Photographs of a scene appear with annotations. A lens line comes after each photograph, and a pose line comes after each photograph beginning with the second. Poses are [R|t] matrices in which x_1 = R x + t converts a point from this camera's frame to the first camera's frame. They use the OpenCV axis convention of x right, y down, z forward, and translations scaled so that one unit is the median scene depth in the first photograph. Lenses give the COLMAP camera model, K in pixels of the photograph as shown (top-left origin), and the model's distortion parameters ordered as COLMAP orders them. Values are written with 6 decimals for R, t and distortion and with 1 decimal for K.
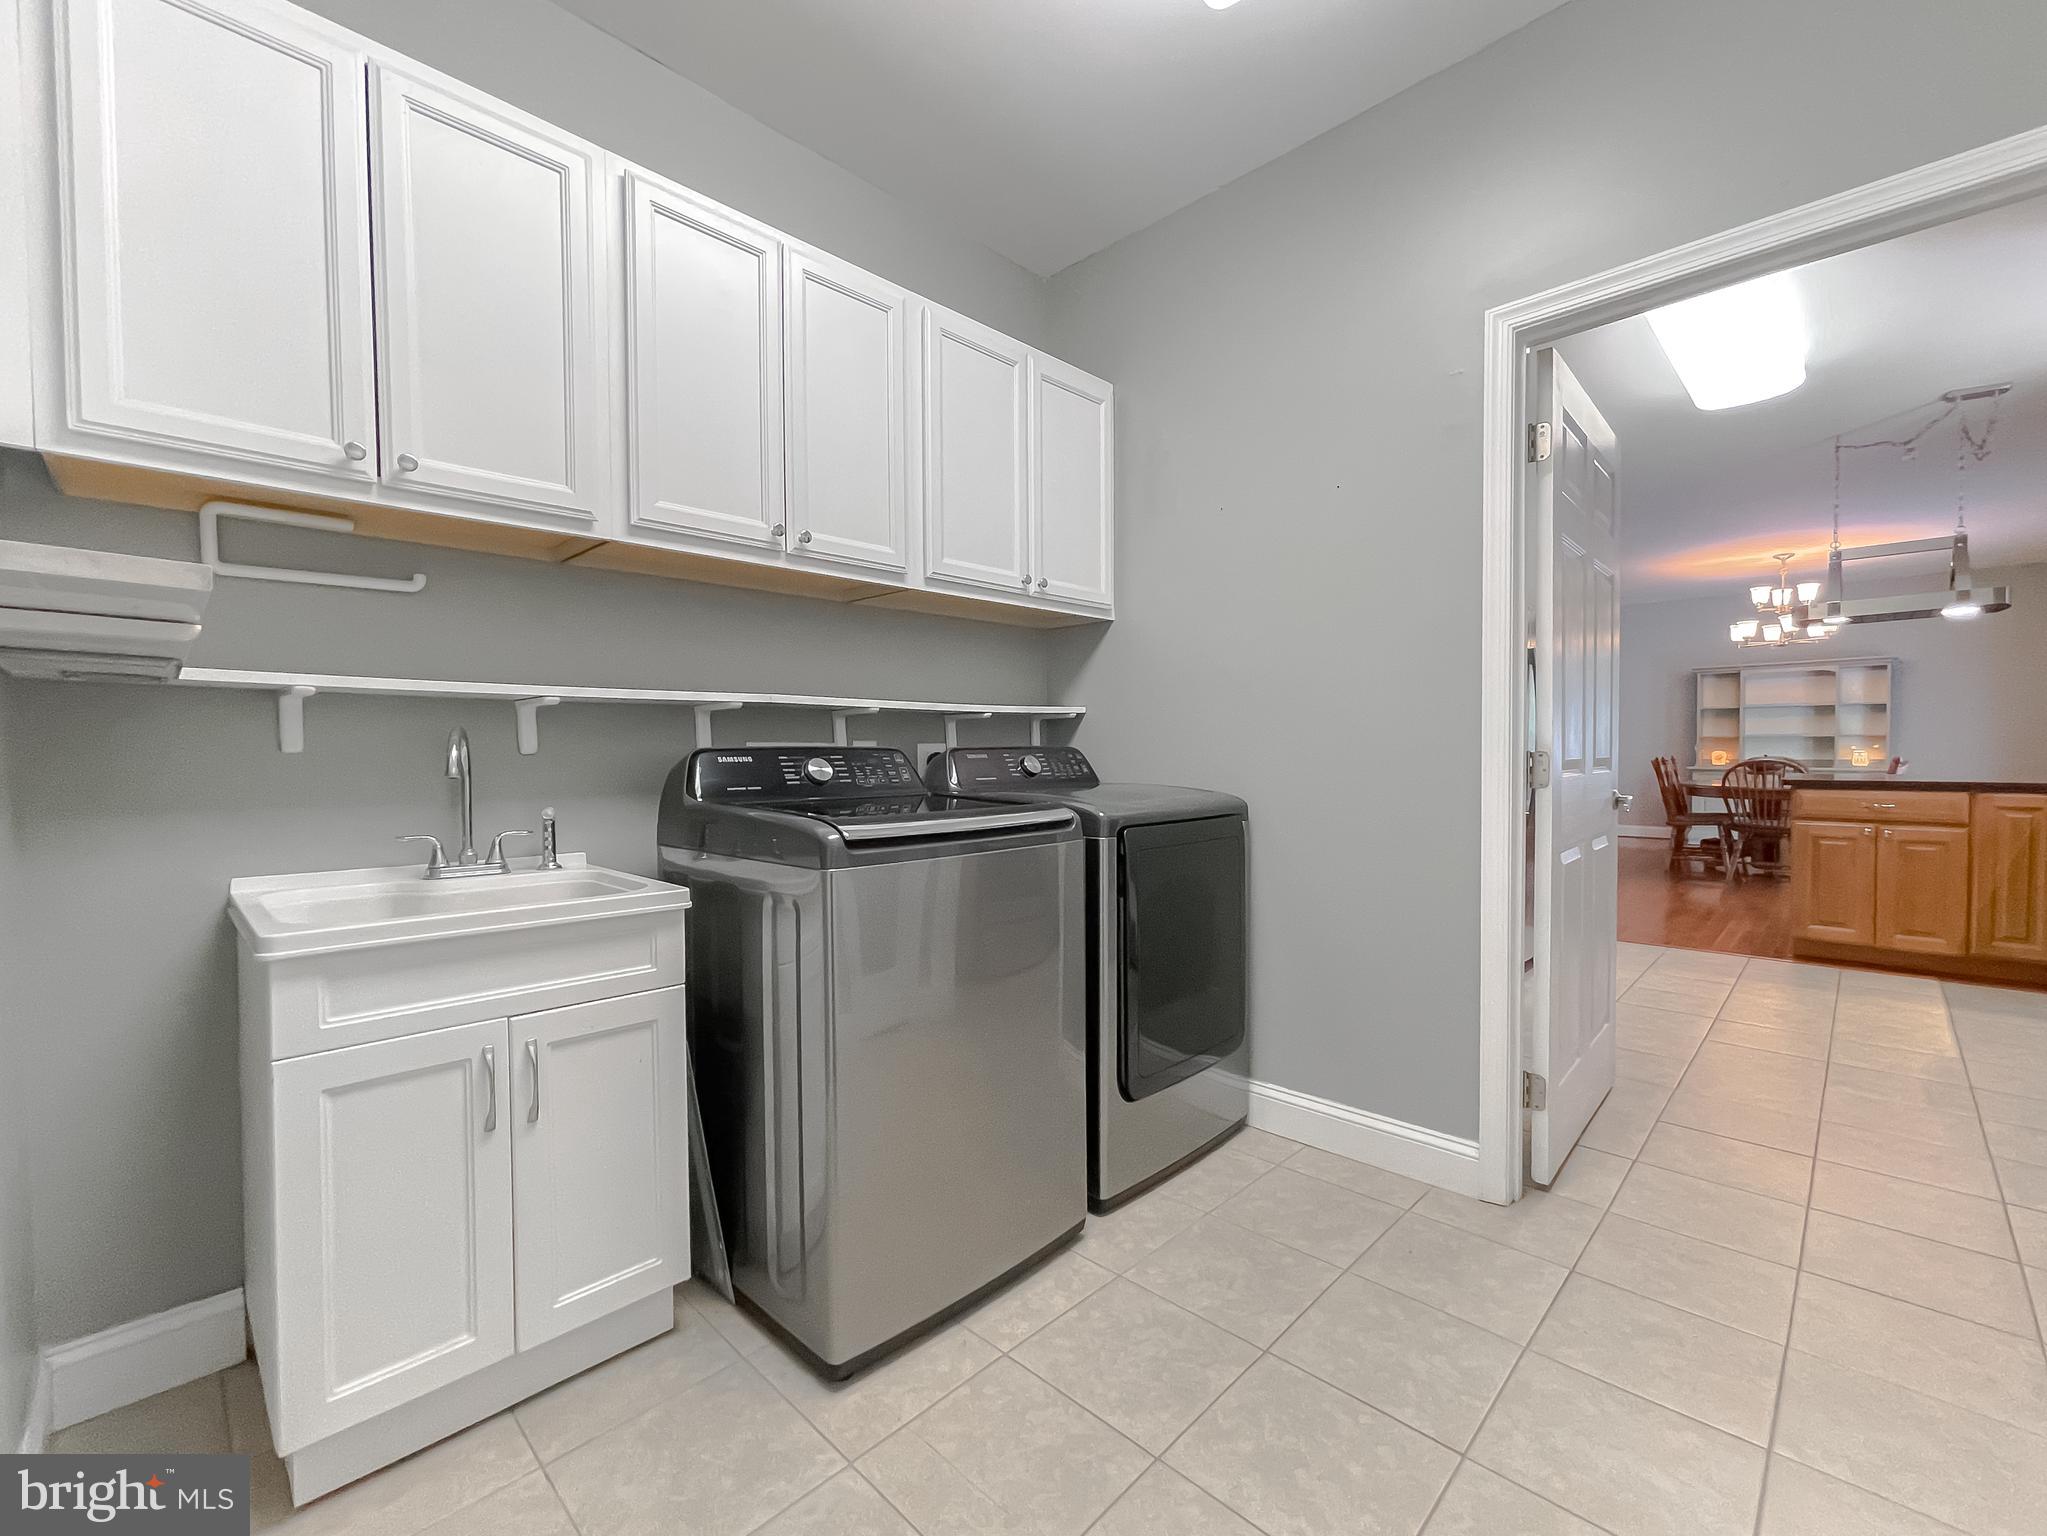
lens RADIAL K [[882.8, 0, 1023.0], [0, 882.8, 758.4], [0, 0, 1]] dist [0.000122, 0.000208]
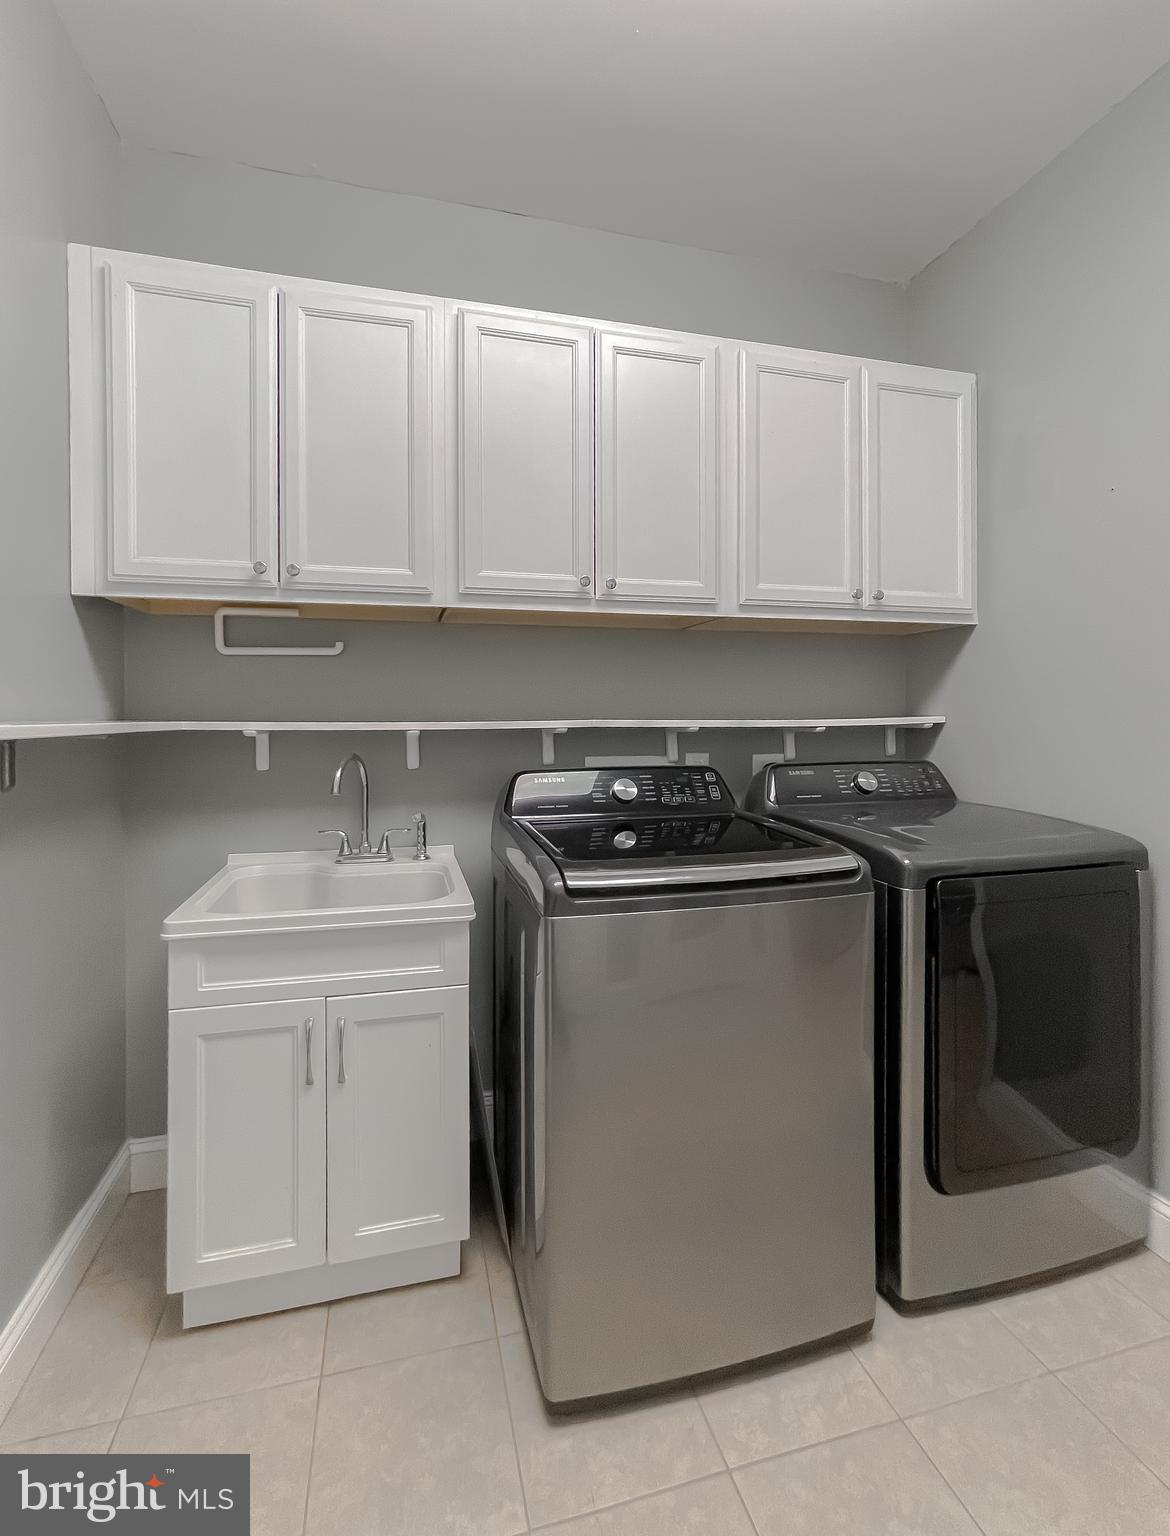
lens RADIAL K [[672.7, 0, 575.5], [0, 672.7, 706.0], [0, 0, 1]] dist [0.001904, -0.000313]
pose [[0.850959, 0.002861, -0.525224, 0.172101], [-0.009423, 0.999907, -0.009819, -0.088953], [0.525147, 0.013305, 0.850908, 0.258450]]
